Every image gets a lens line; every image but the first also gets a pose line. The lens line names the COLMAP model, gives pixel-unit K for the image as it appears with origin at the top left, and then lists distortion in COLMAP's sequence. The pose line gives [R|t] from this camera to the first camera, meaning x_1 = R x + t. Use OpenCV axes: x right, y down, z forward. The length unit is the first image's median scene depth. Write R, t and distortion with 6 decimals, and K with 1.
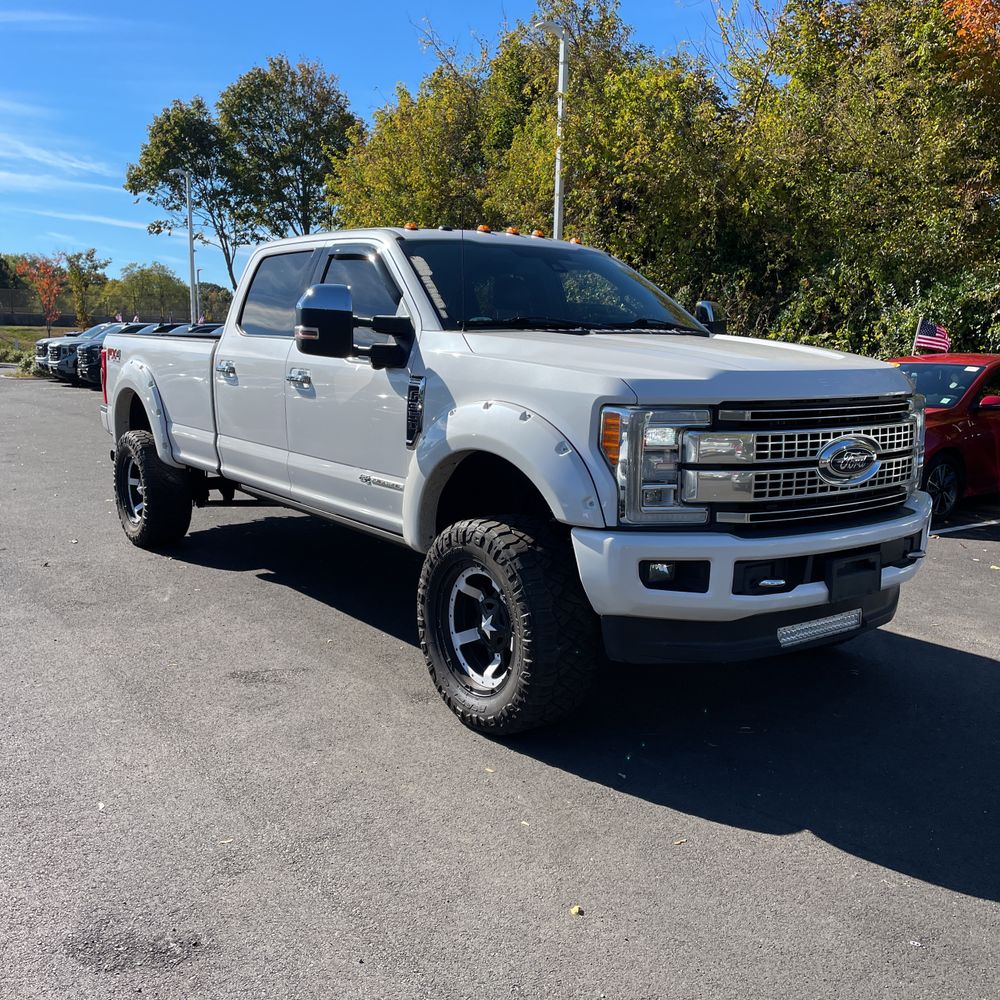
lens RADIAL K [[1001.2, 0, 499.0], [0, 1001.2, 495.1], [0, 0, 1]] dist [0.092985, -0.119287]
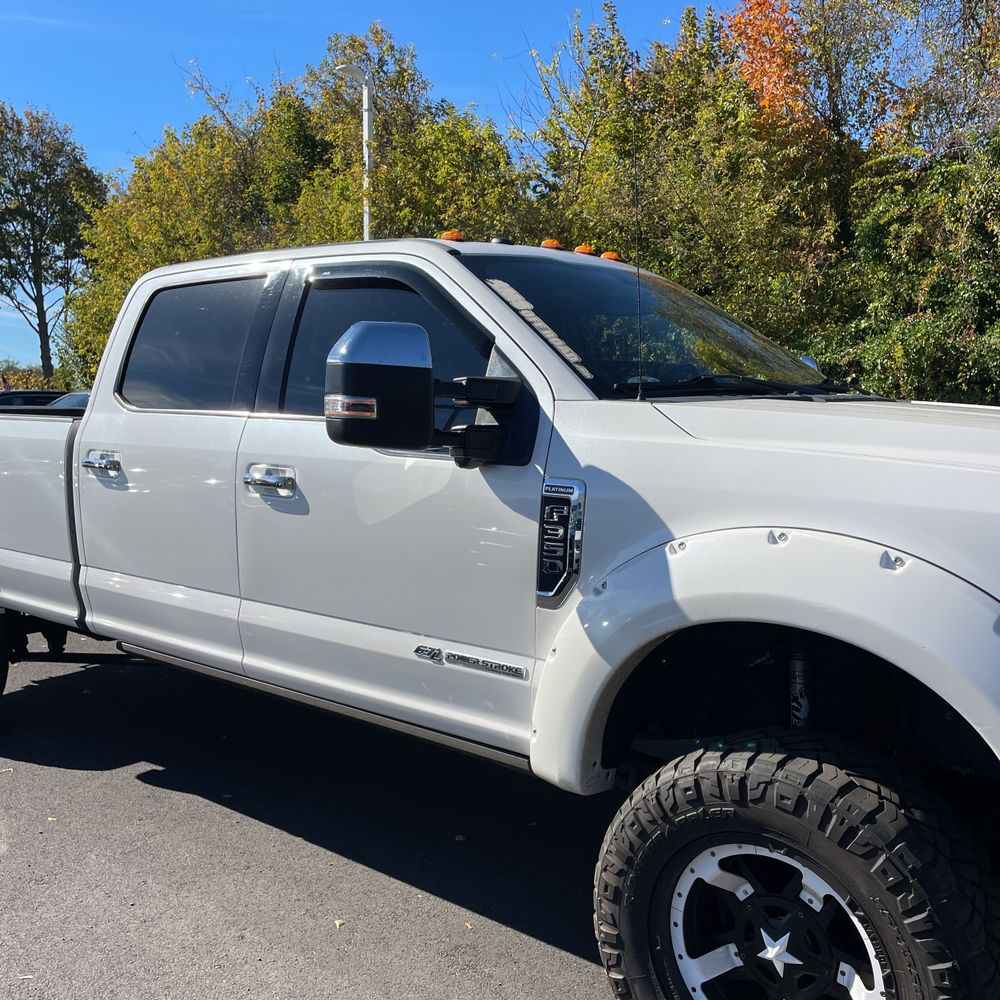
lens RADIAL K [[1008.6, 0, 492.8], [0, 1008.6, 499.9], [0, 0, 1]] dist [0.086870, -0.100547]
pose [[0.971959, -0.033059, 0.232816, -0.237040], [0.047113, 0.997371, -0.055064, -0.073000], [-0.230383, 0.064489, 0.970961, 0.427540]]
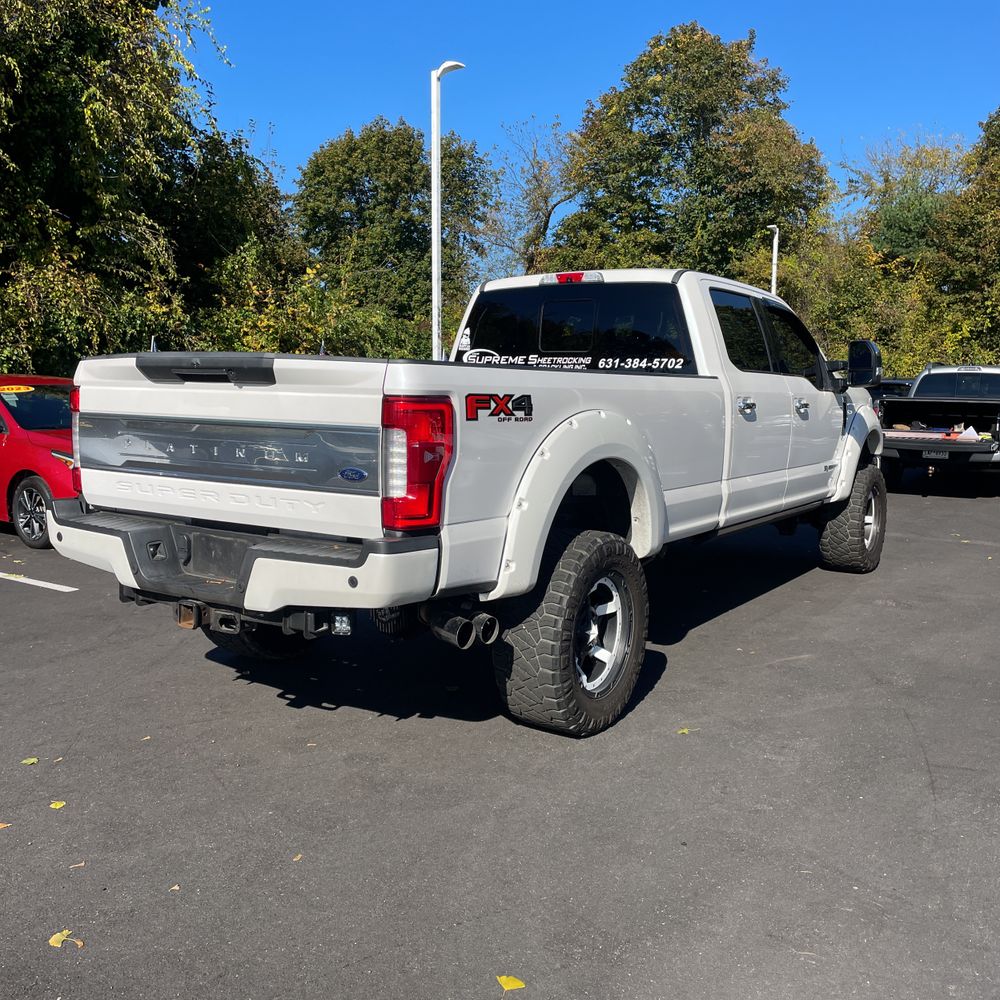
lens RADIAL K [[993.1, 0, 514.8], [0, 993.1, 496.9], [0, 0, 1]] dist [0.100135, -0.115842]
pose [[-0.334184, -0.126699, 0.933953, -1.410013], [0.128103, 0.975622, 0.178190, -0.307445], [-0.933761, 0.179191, -0.309807, 1.962541]]
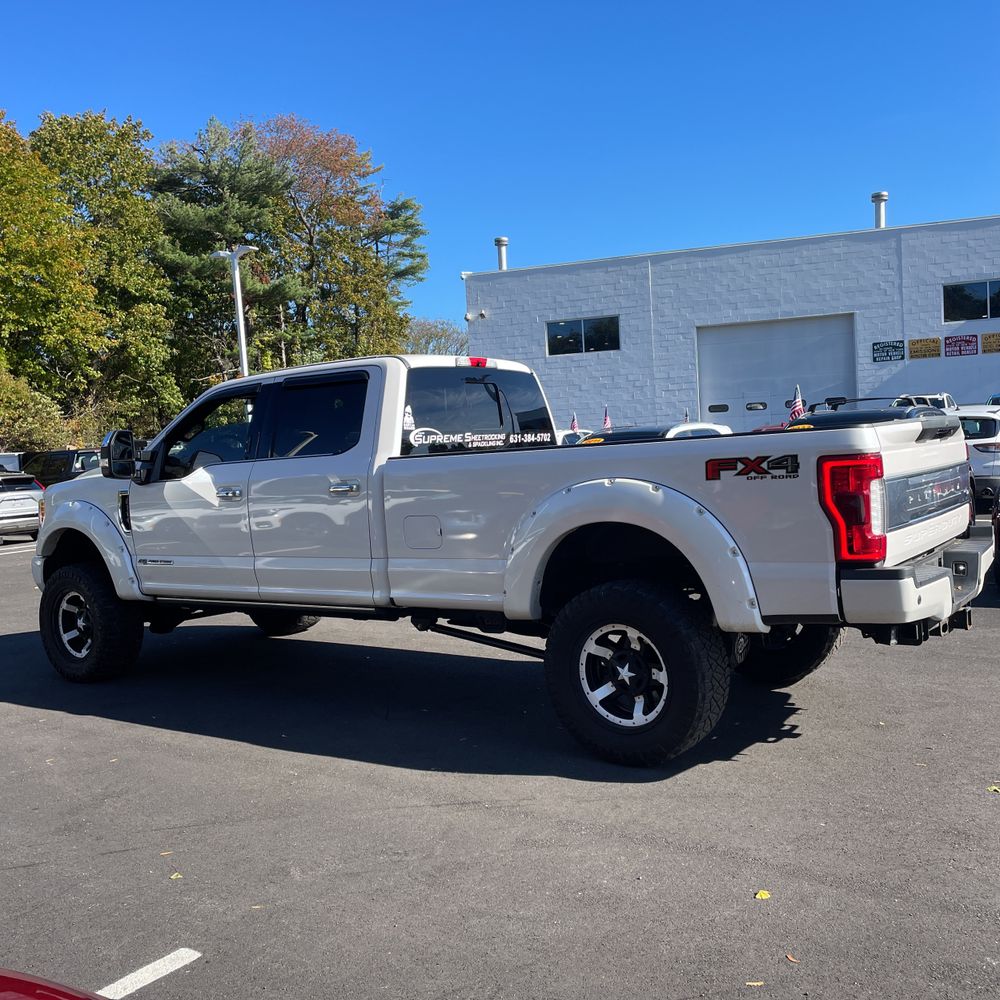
lens RADIAL K [[1008.6, 0, 492.8], [0, 1008.6, 499.9], [0, 0, 1]] dist [0.086870, -0.100547]
pose [[-0.956007, 0.055431, -0.288058, 0.180899], [-0.002539, 0.980384, 0.197082, -0.431926], [0.293332, 0.189144, -0.937113, 2.796852]]
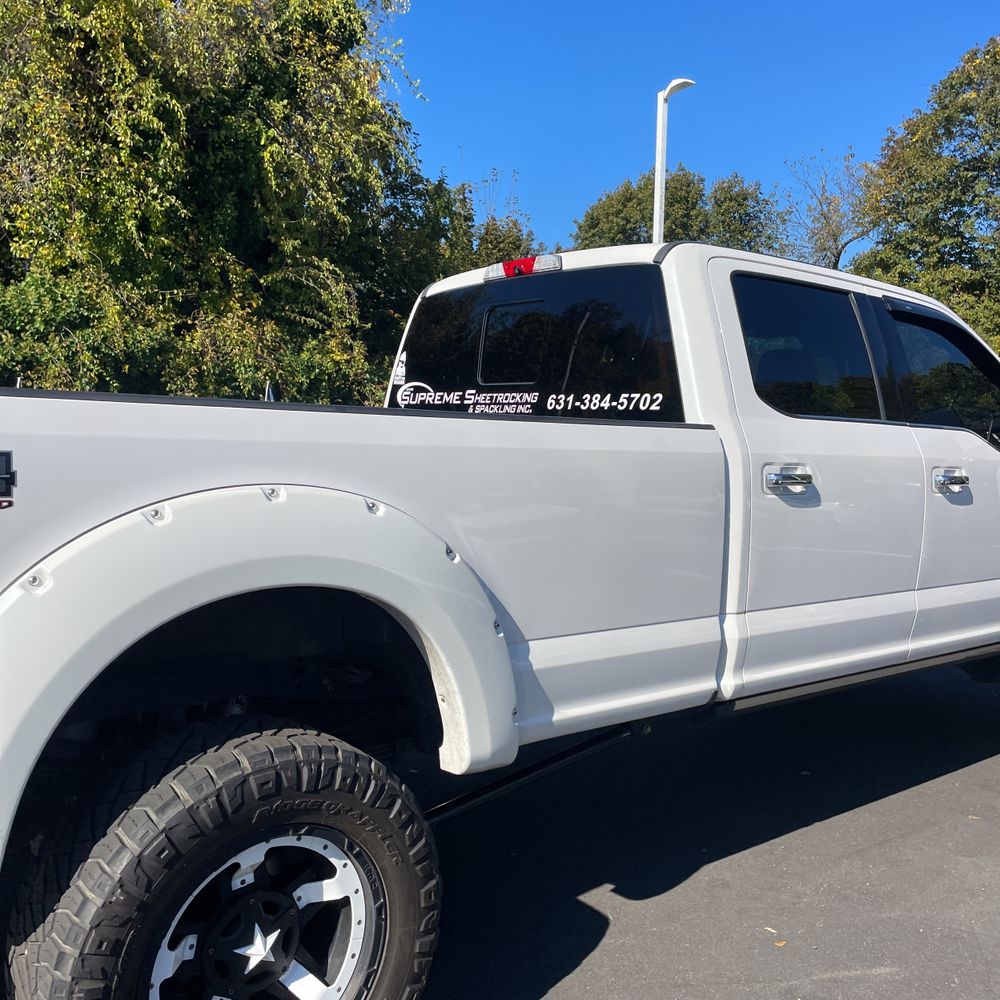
lens RADIAL K [[1001.2, 0, 499.0], [0, 1001.2, 495.1], [0, 0, 1]] dist [0.092985, -0.119287]
pose [[-0.028142, -0.079473, 0.996440, -1.021831], [0.129198, 0.988184, 0.082463, -0.232835], [-0.991219, 0.131059, -0.017542, 1.506844]]
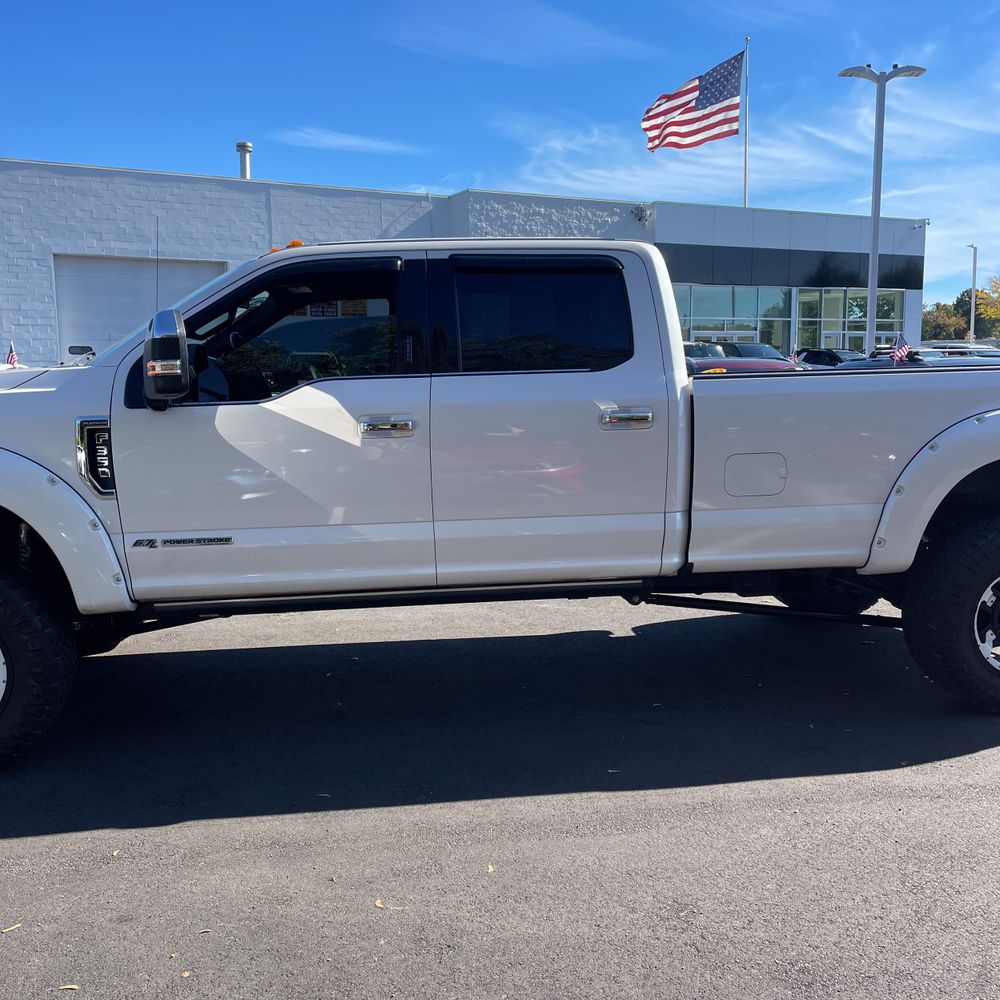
lens RADIAL K [[1008.6, 0, 492.8], [0, 1008.6, 499.9], [0, 0, 1]] dist [0.086870, -0.100547]
pose [[-0.504687, 0.099665, -0.857530, 0.836163], [-0.127731, 0.973761, 0.188348, -0.283834], [0.853801, 0.204590, -0.478714, 1.919070]]
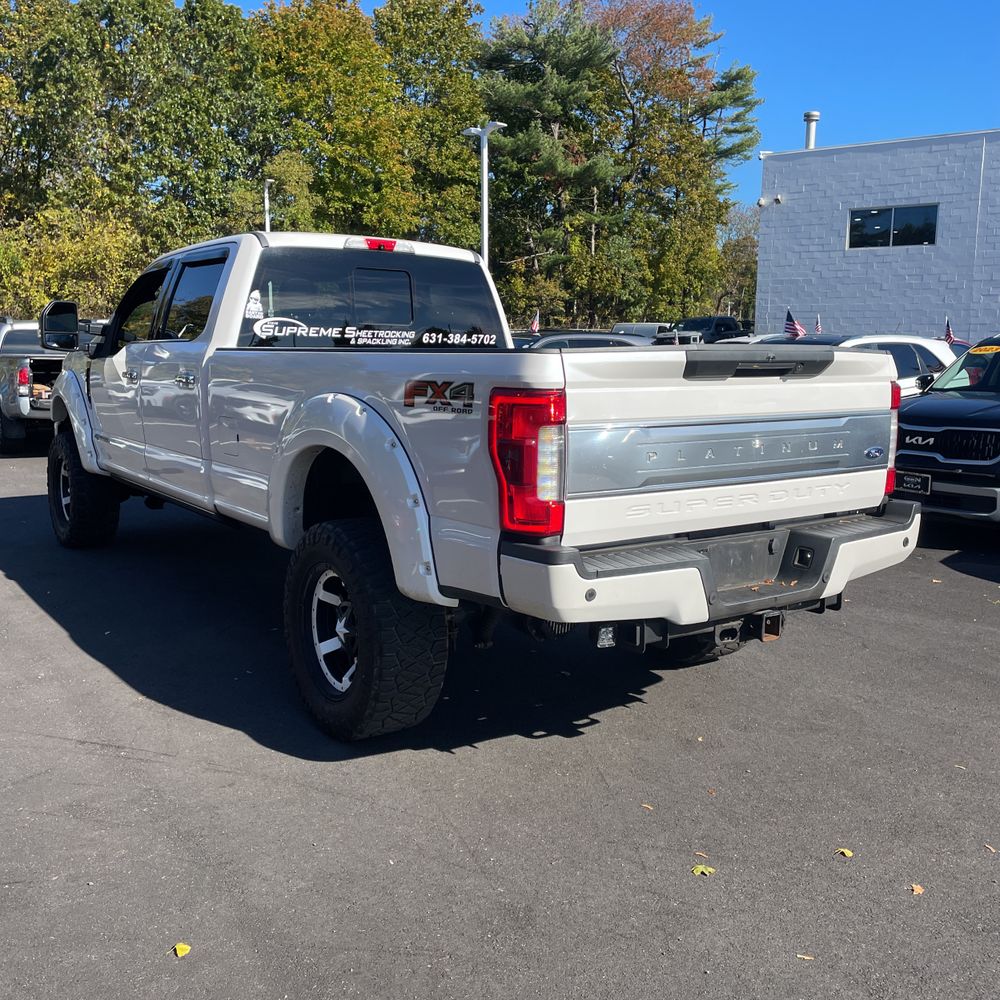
lens RADIAL K [[998.4, 0, 500.0], [0, 998.4, 500.0], [0, 0, 1]] dist [0.125385, -0.200538]
pose [[-0.998739, -0.032485, 0.038289, -0.407272], [-0.019272, 0.952126, 0.305099, -0.423045], [-0.046368, 0.303976, -0.951551, 2.675758]]
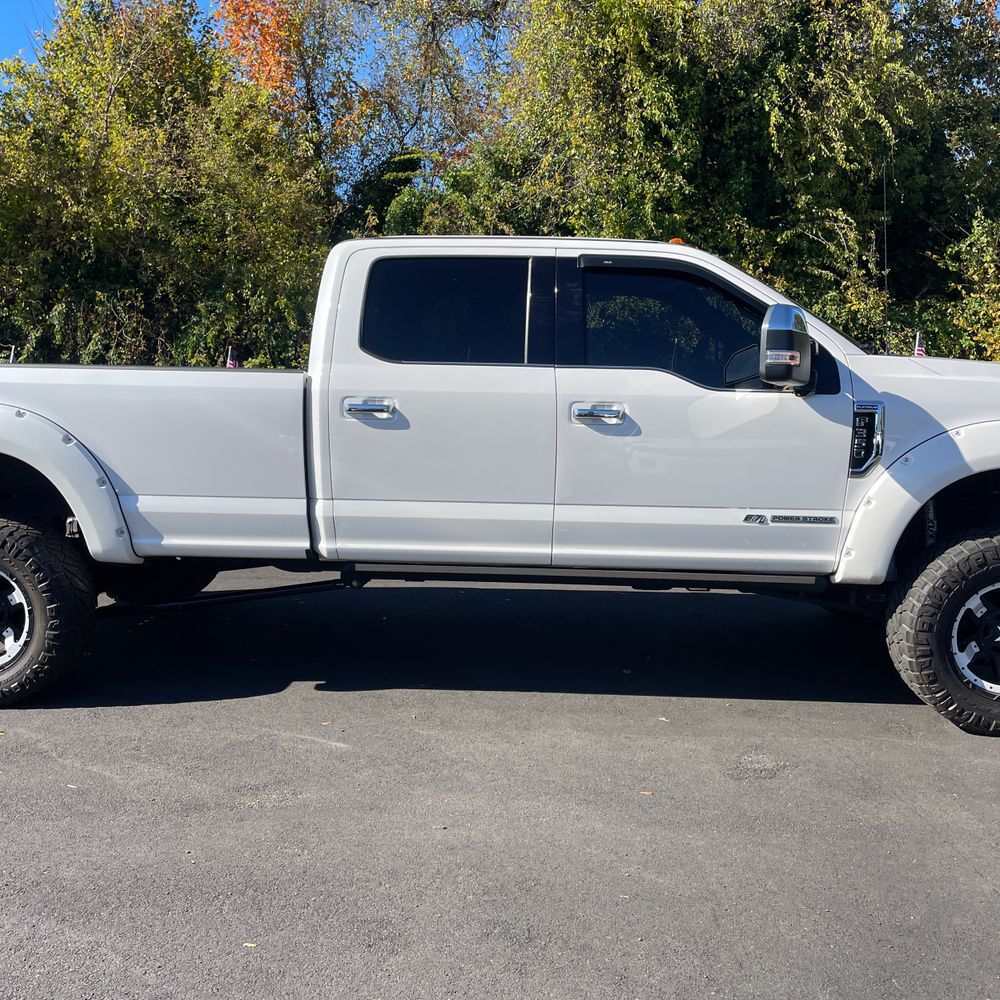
lens RADIAL K [[1001.2, 0, 499.0], [0, 1001.2, 495.1], [0, 0, 1]] dist [0.092985, -0.119287]
pose [[0.660637, -0.100654, 0.743927, -0.979289], [0.119292, 0.992455, 0.028343, -0.093097], [-0.741167, 0.070020, 0.667659, 0.582813]]
